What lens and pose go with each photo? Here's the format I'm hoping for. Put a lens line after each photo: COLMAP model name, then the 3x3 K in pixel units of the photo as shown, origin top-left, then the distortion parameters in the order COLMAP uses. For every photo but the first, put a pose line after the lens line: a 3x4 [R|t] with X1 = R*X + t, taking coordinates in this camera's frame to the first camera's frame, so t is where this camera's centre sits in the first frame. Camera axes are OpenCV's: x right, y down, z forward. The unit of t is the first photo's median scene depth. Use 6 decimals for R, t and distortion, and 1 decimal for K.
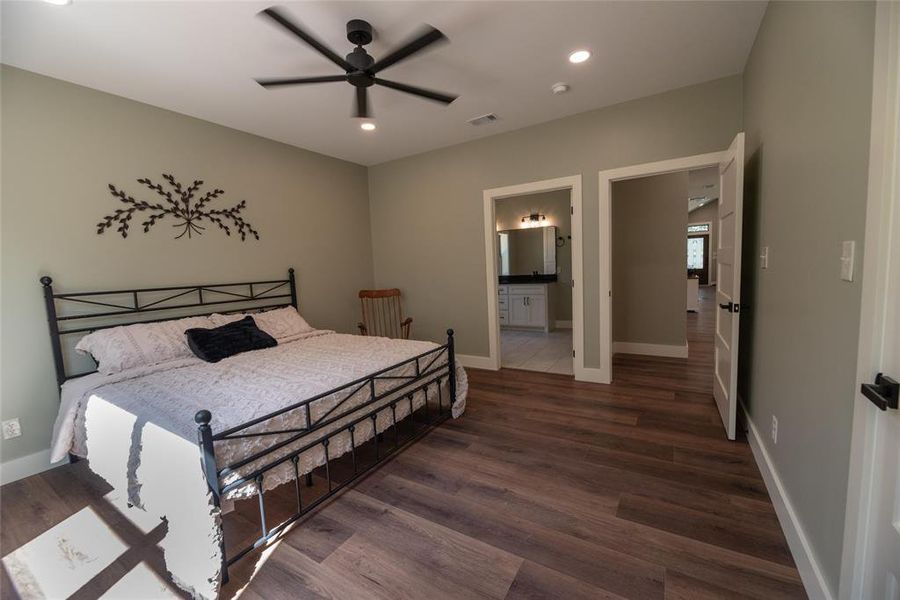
lens RADIAL K [[371.0, 0, 451.8], [0, 371.0, 299.0], [0, 0, 1]] dist [-0.000709, -0.000621]
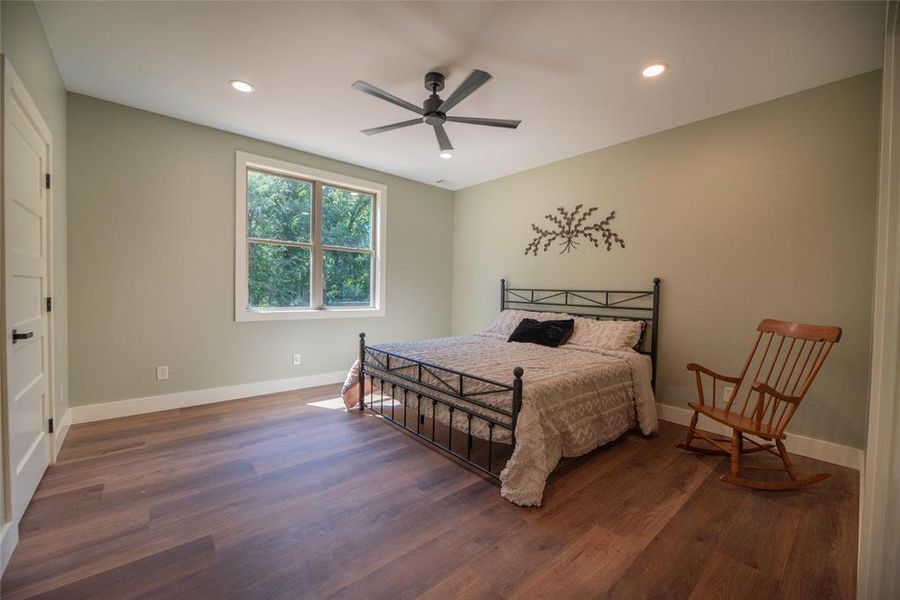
lens RADIAL K [[371.0, 0, 456.2], [0, 371.0, 297.1], [0, 0, 1]] dist [-0.000709, -0.000621]
pose [[-0.312903, 0.058585, -0.947976, 0.661836], [-0.093925, 0.991295, 0.092265, -0.096887], [0.945129, 0.117909, -0.304677, 1.080240]]
